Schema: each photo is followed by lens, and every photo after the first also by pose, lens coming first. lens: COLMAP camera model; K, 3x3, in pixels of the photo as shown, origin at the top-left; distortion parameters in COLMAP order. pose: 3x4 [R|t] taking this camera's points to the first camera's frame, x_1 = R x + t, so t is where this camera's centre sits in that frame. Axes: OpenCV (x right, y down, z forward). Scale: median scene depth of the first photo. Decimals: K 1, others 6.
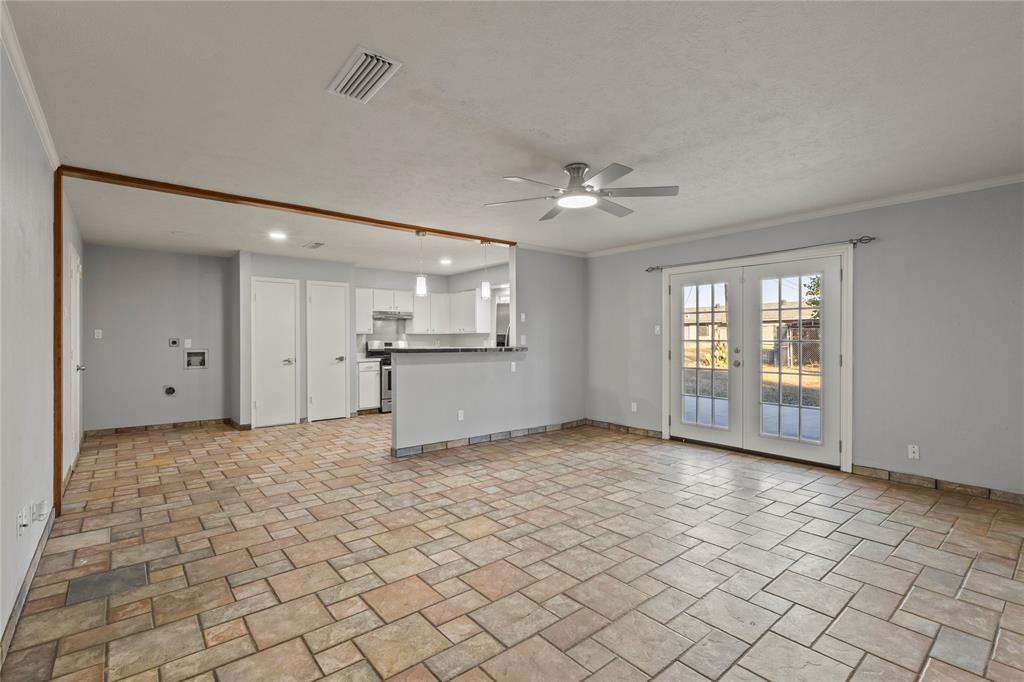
lens RADIAL K [[471.6, 0, 507.8], [0, 471.6, 342.7], [0, 0, 1]] dist [-0.001723, 0.000746]
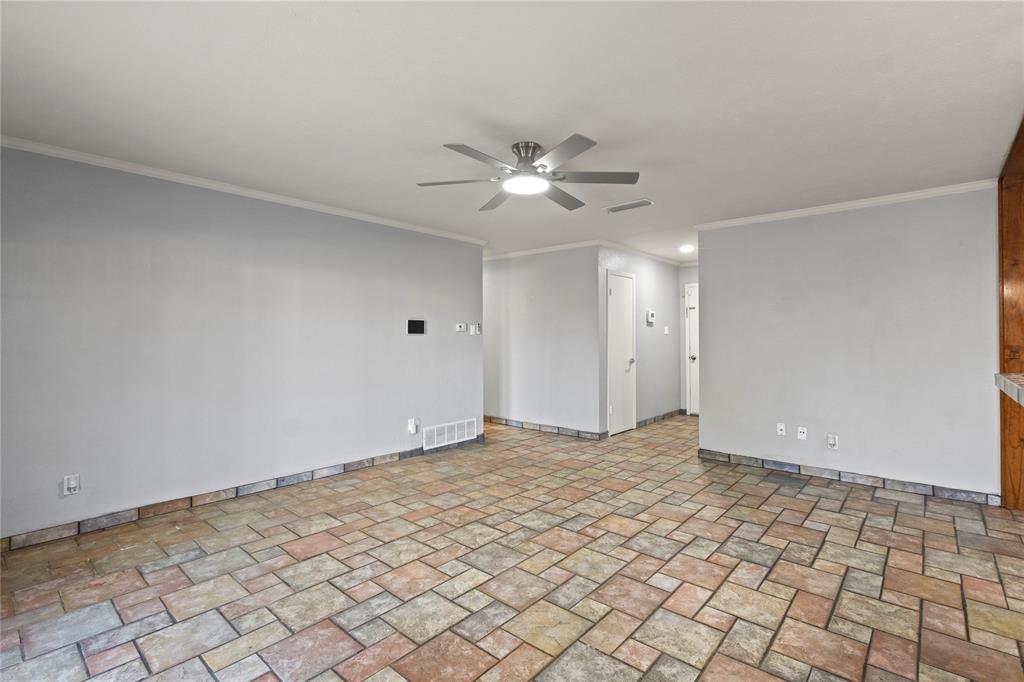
lens RADIAL K [[471.6, 0, 518.4], [0, 471.6, 335.0], [0, 0, 1]] dist [-0.001723, 0.000746]
pose [[-0.983637, 0.000931, -0.180157, 0.299191], [-0.000012, 0.999986, 0.005234, -0.025286], [0.180160, 0.005151, -0.983624, 1.743148]]
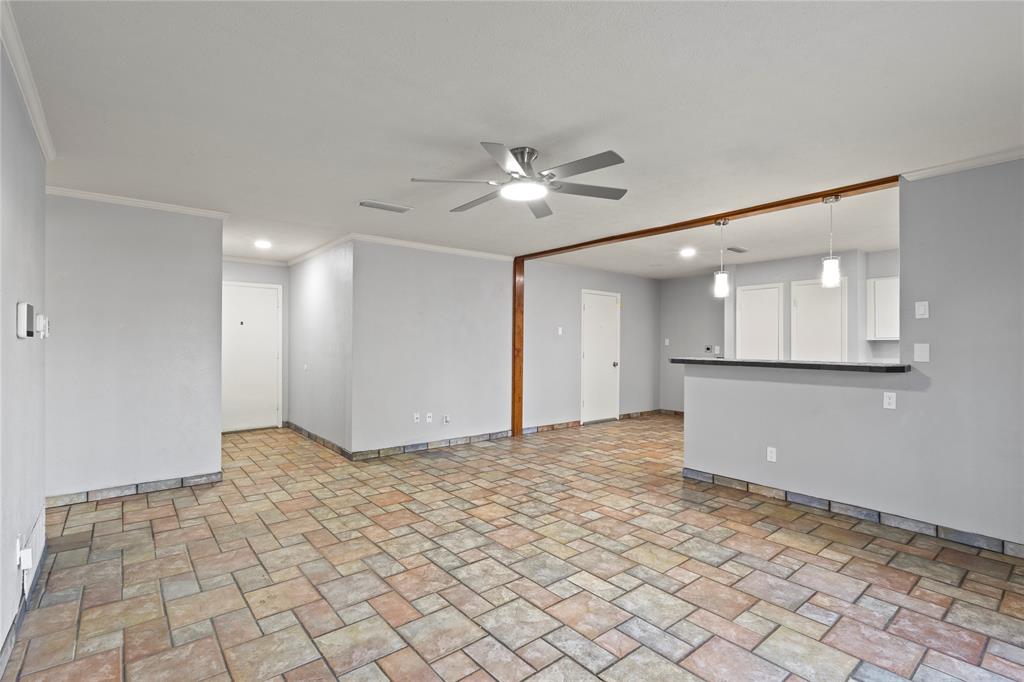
lens RADIAL K [[471.6, 0, 507.6], [0, 471.6, 341.9], [0, 0, 1]] dist [-0.001723, 0.000746]
pose [[0.000291, -0.001722, -0.999998, 0.958114], [-0.011705, 0.999930, -0.001725, -0.018487], [0.999931, 0.011705, 0.000270, 0.916871]]
